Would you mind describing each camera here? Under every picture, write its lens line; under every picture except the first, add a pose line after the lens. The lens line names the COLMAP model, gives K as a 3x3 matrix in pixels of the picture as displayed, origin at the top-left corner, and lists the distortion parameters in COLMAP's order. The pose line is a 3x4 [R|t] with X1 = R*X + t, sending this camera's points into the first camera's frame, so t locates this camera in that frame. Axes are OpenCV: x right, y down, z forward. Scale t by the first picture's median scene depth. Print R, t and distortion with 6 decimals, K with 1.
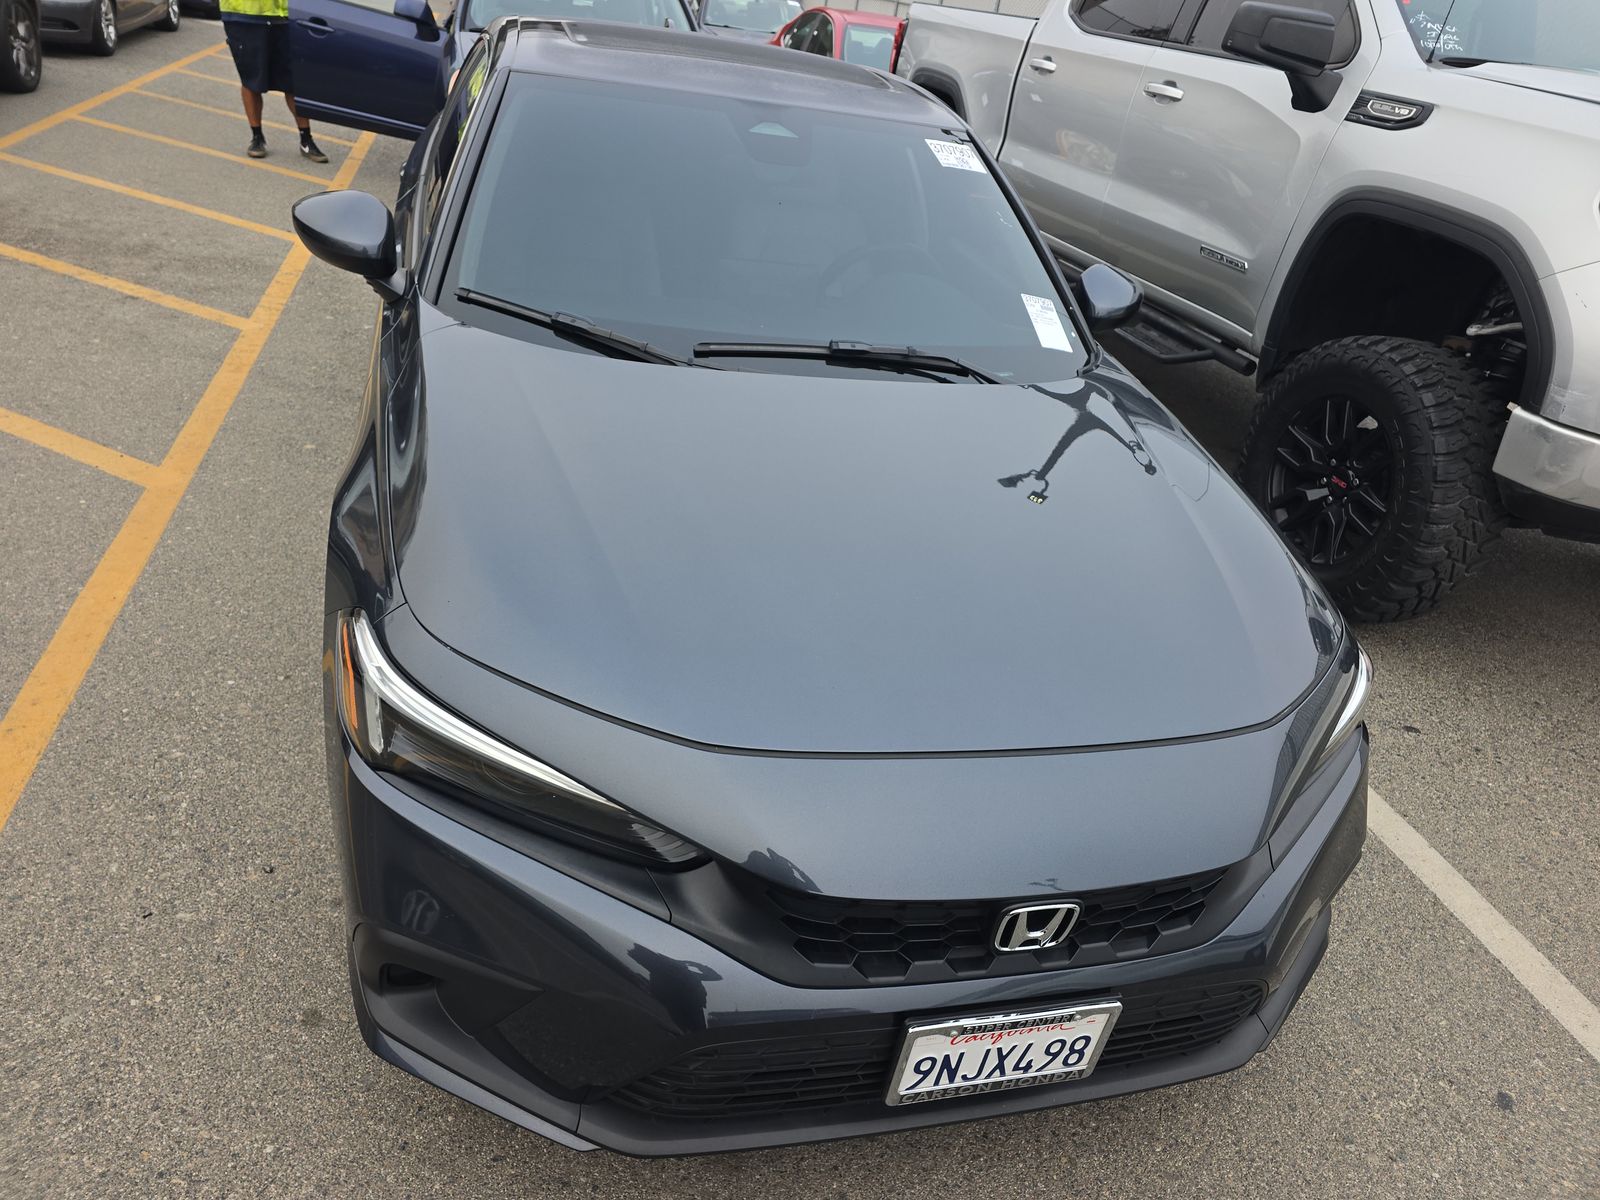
lens RADIAL K [[1080.5, 0, 798.8], [0, 1080.5, 591.8], [0, 0, 1]] dist [0.055681, -0.047019]
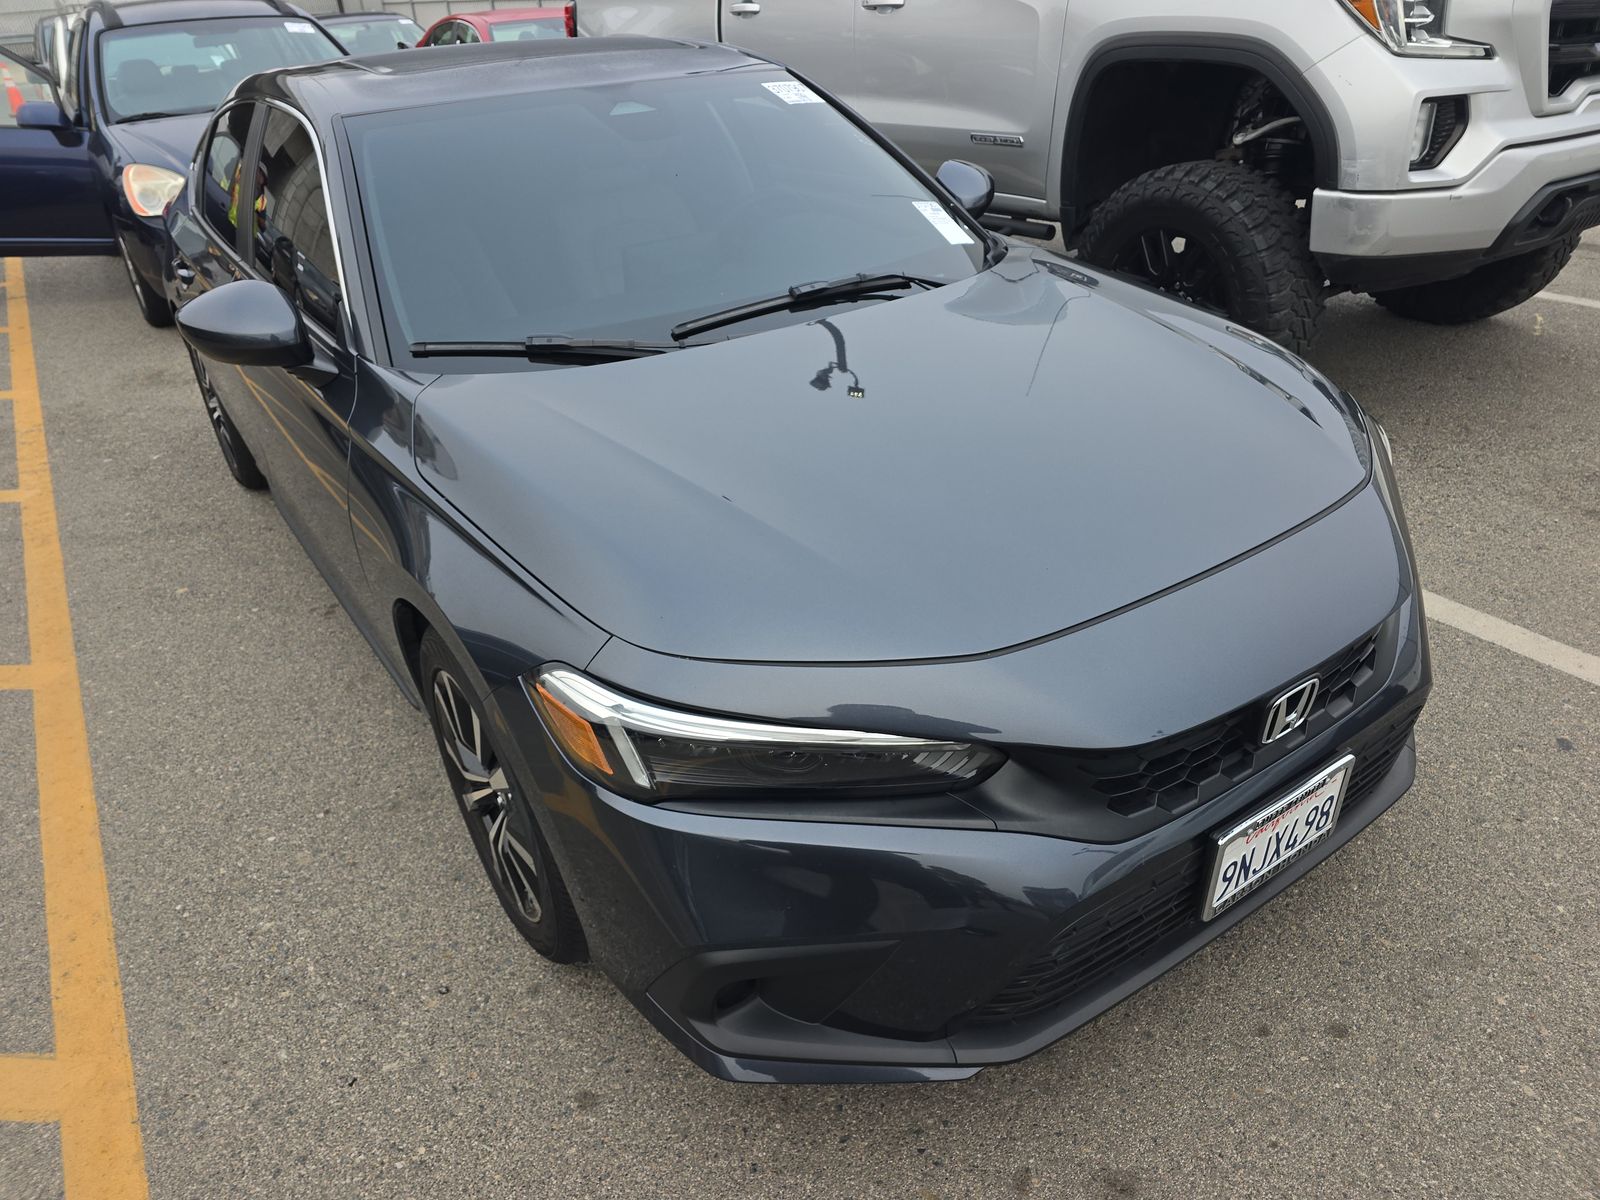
lens RADIAL K [[1080.5, 0, 798.8], [0, 1080.5, 591.8], [0, 0, 1]] dist [0.055681, -0.047019]
pose [[0.922941, -0.333646, 0.191989, -0.236789], [0.330568, 0.942519, 0.048821, -0.011616], [-0.197242, 0.018406, 0.980182, 0.014181]]
